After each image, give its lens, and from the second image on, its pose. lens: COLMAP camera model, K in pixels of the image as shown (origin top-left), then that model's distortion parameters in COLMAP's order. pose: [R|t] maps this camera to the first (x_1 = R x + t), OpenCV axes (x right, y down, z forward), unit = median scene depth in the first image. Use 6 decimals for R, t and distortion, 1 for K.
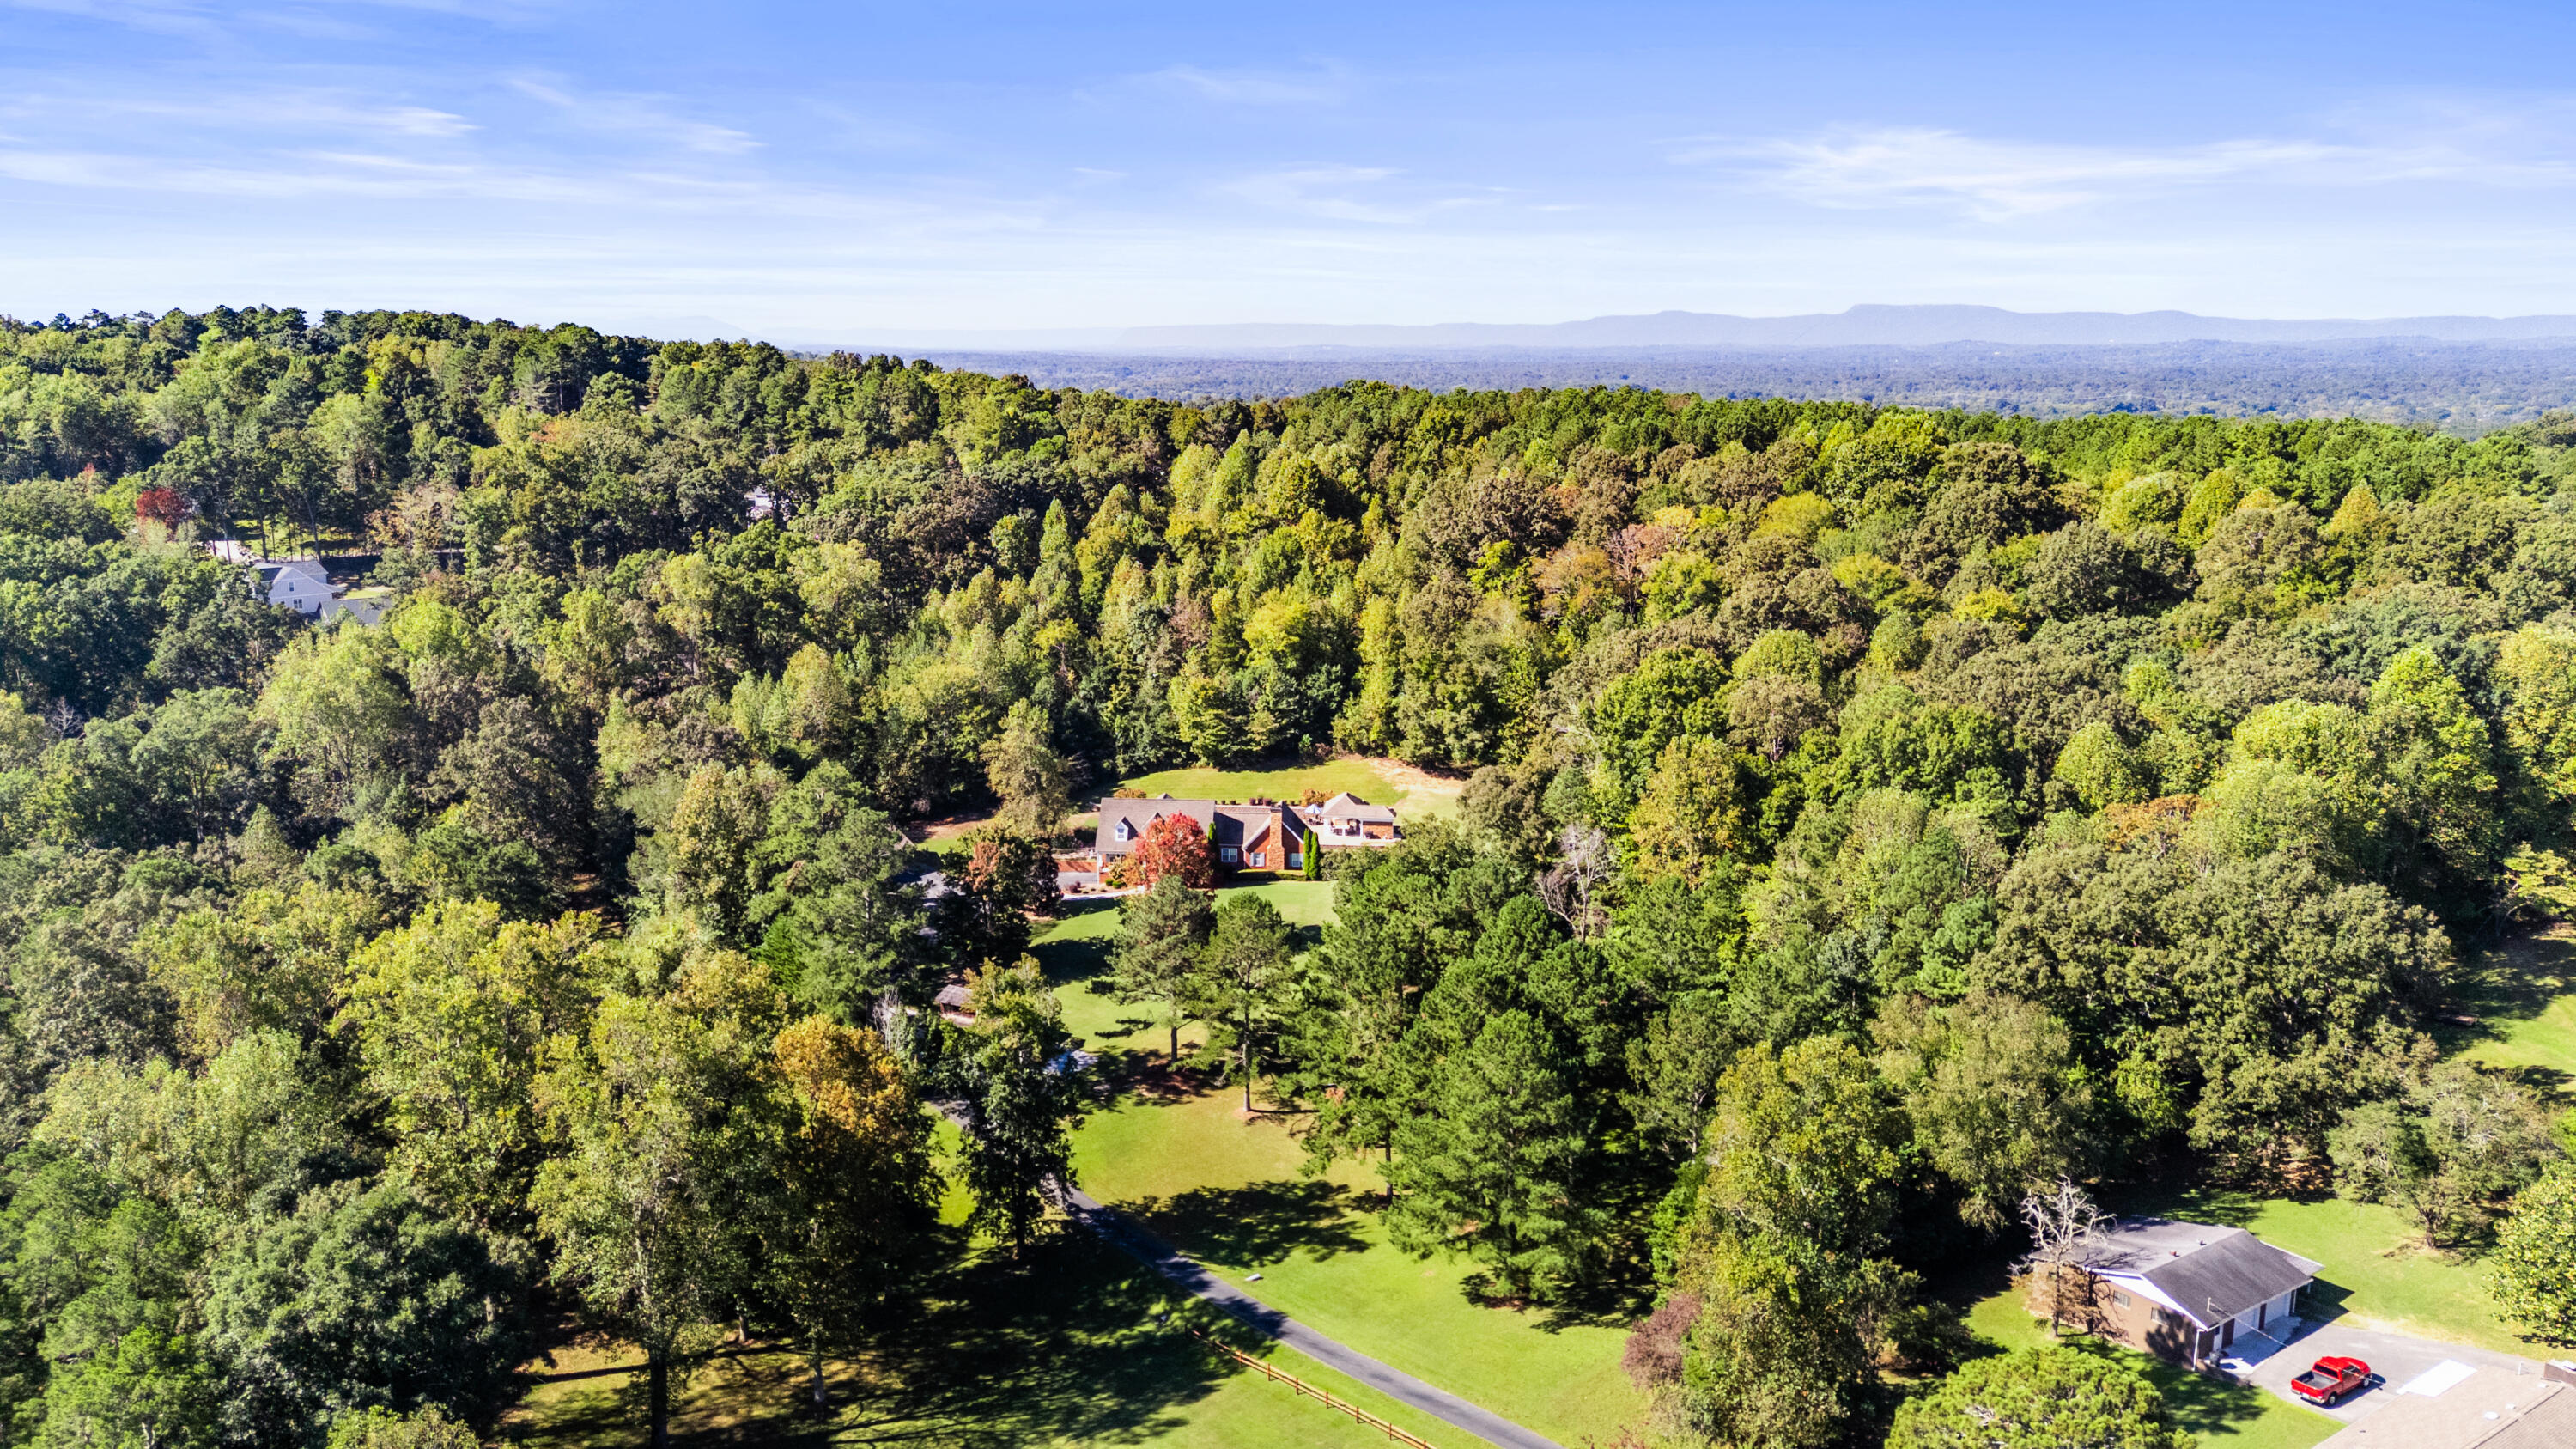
lens RADIAL K [[1894.4, 0, 1302.9], [0, 1894.4, 732.7], [0, 0, 1]] dist [0.087041, -0.104816]
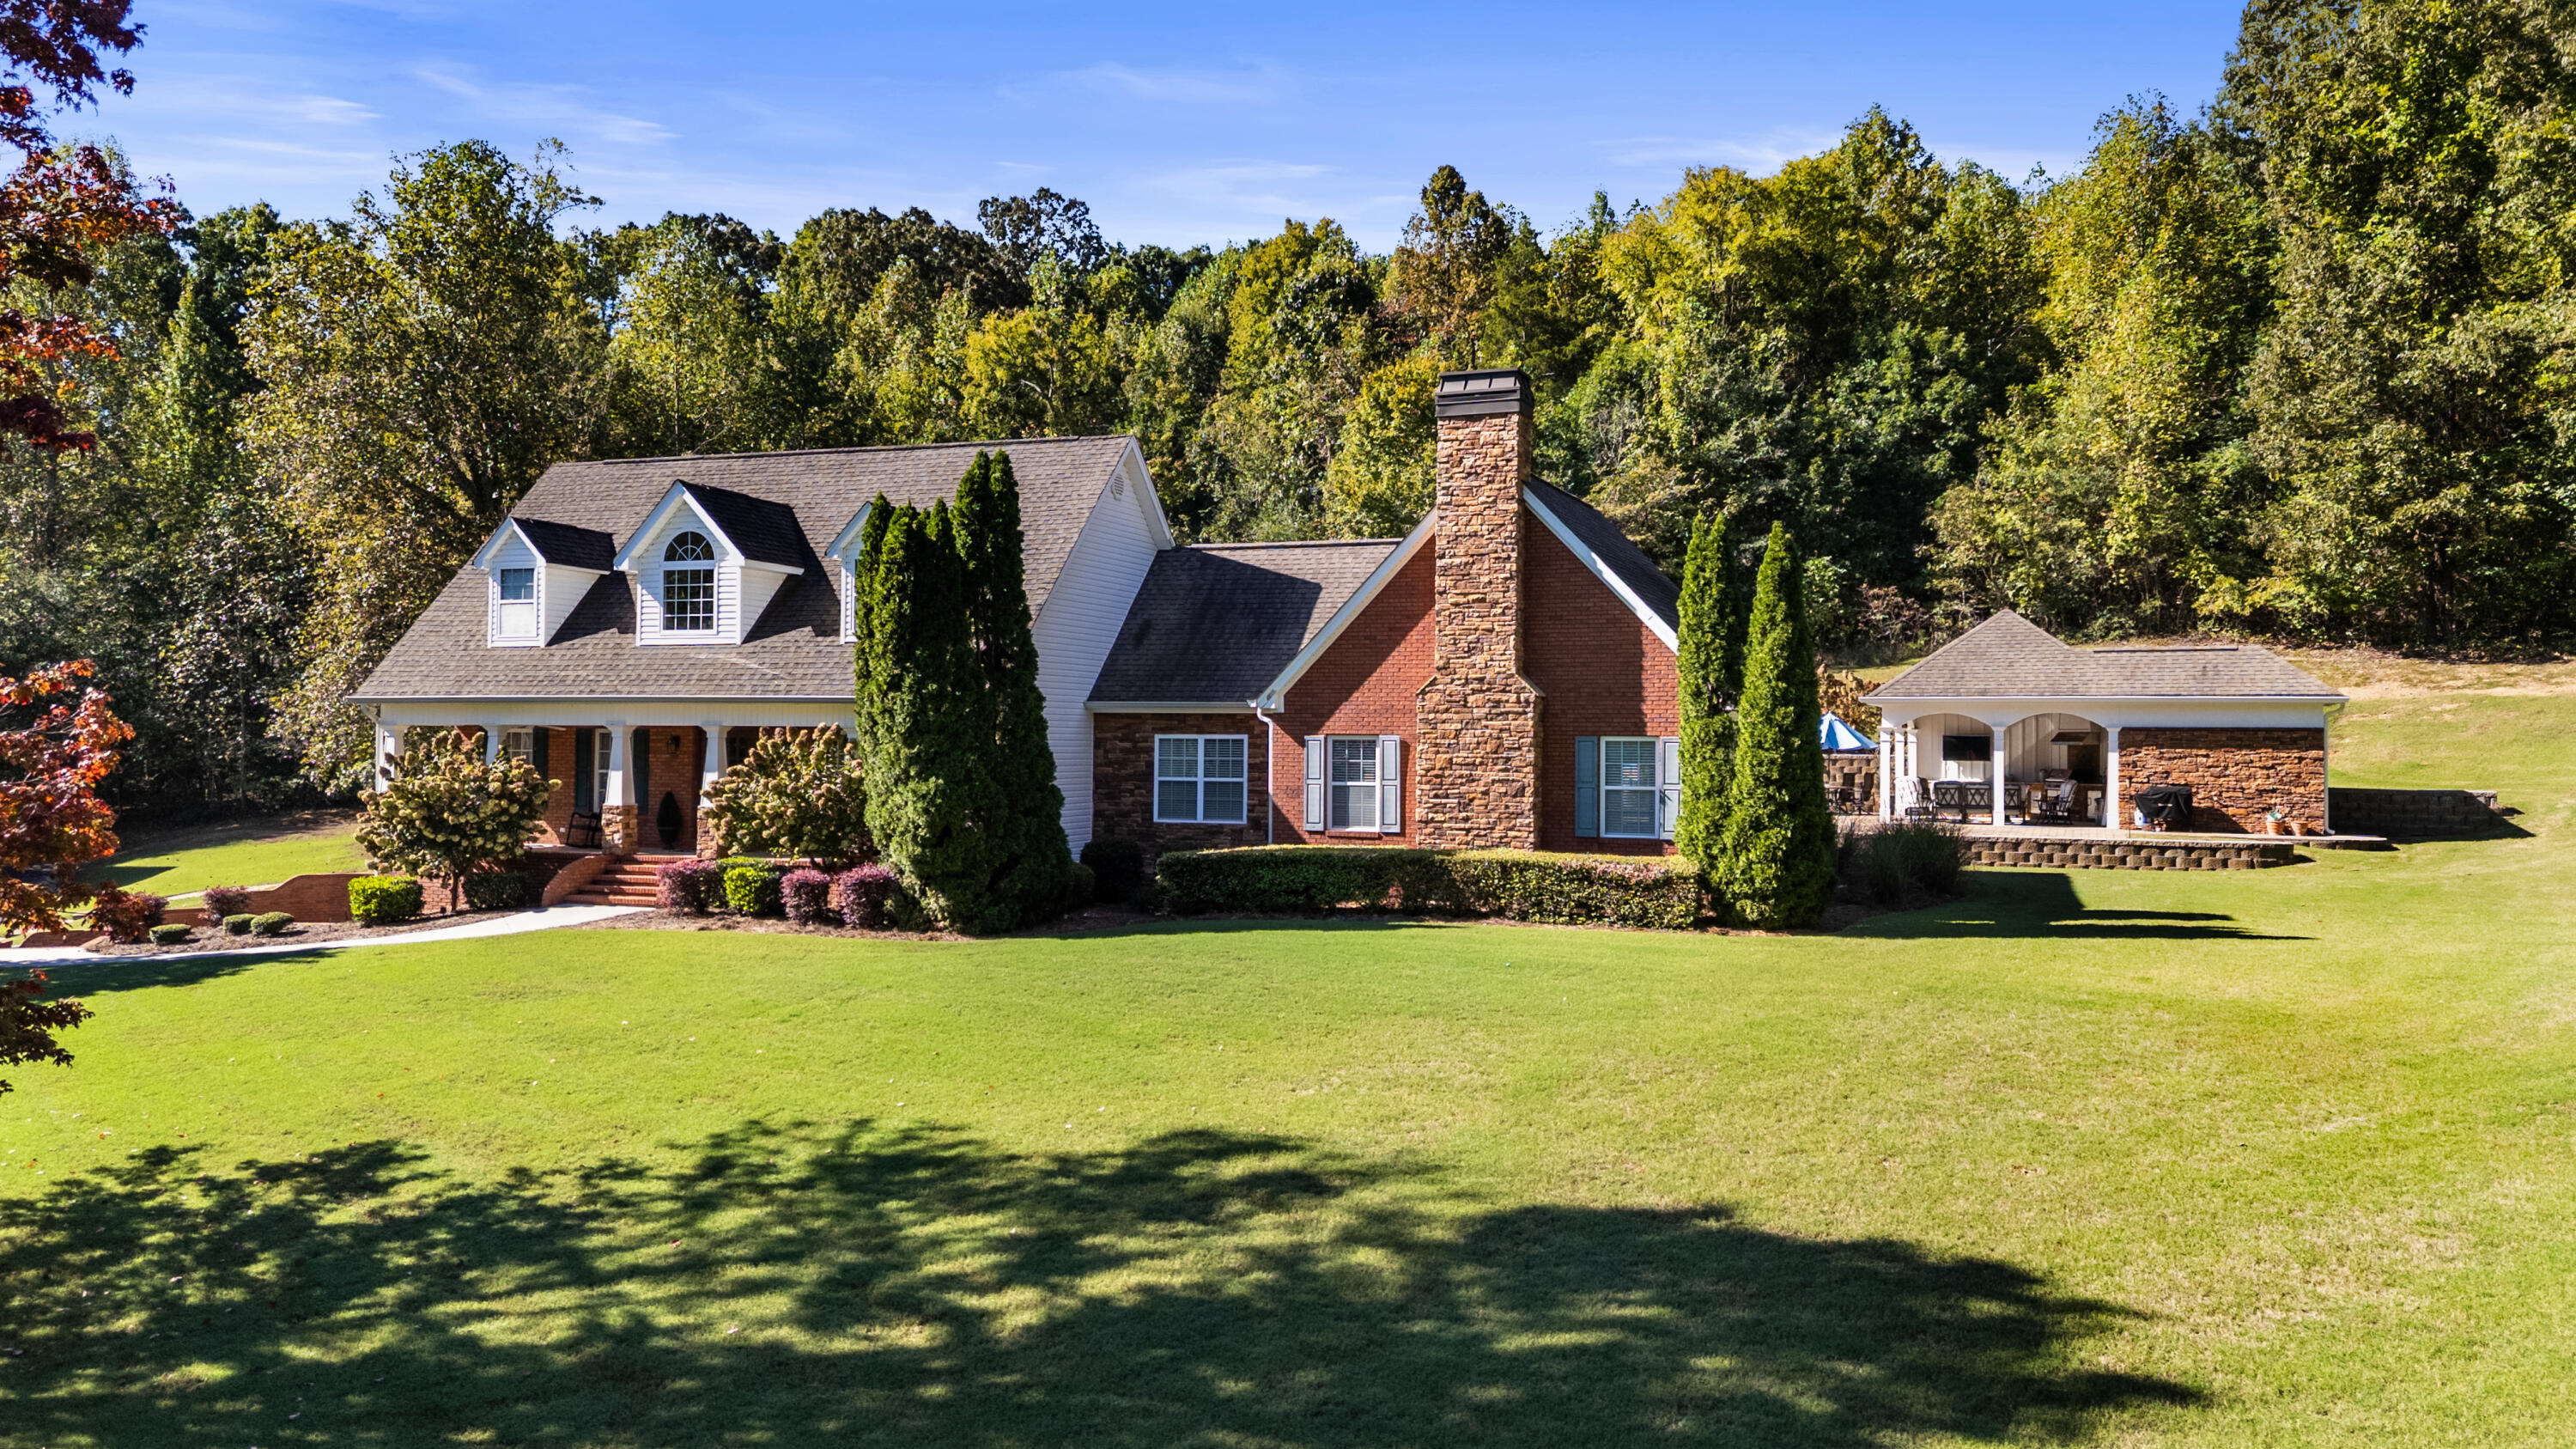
lens RADIAL K [[1896.2, 0, 1290.8], [0, 1896.2, 732.7], [0, 0, 1]] dist [0.091091, -0.103756]
pose [[0.951818, 0.001199, -0.306662, 0.012576], [-0.065028, 0.978041, -0.198007, 0.078802], [0.299691, 0.208408, 0.930995, 0.748916]]
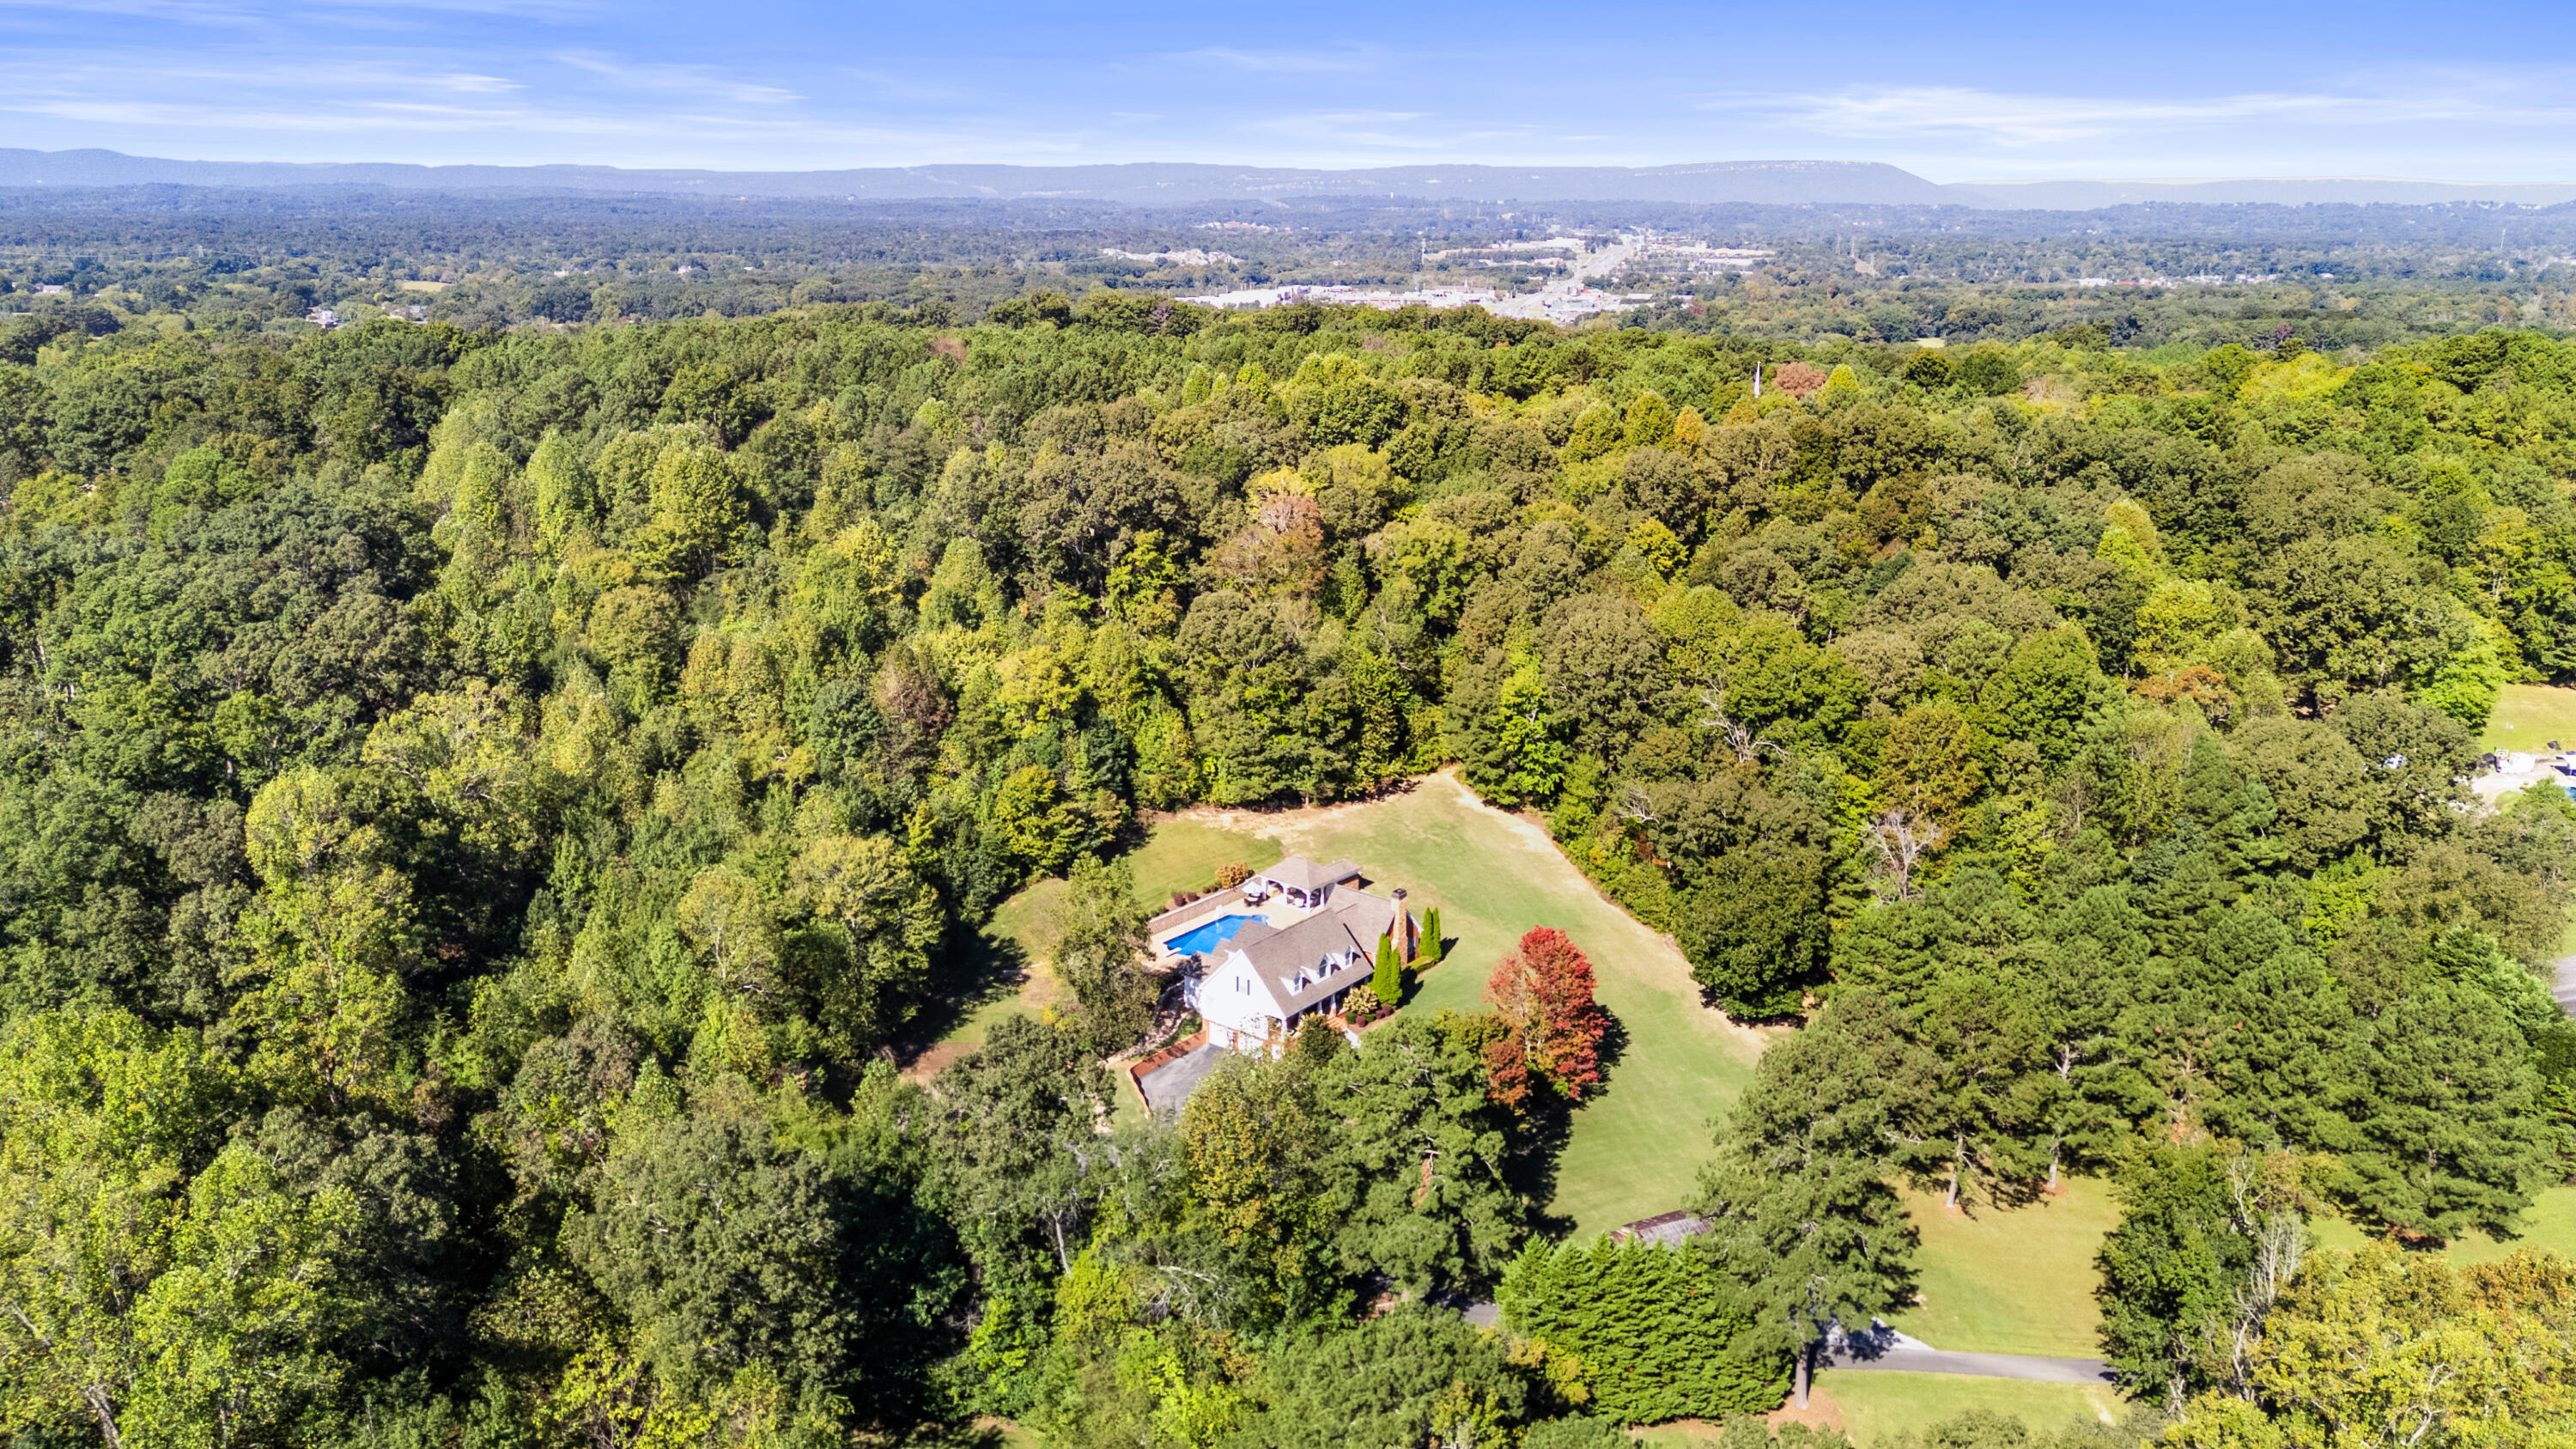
lens RADIAL K [[1855.6, 0, 1314.5], [0, 1855.6, 725.2], [0, 0, 1]] dist [0.068475, -0.077414]
pose [[0.561922, -0.222611, 0.796673, -0.572920], [0.159611, 0.974188, 0.159633, -0.144371], [-0.811645, 0.037457, 0.582949, 0.474708]]
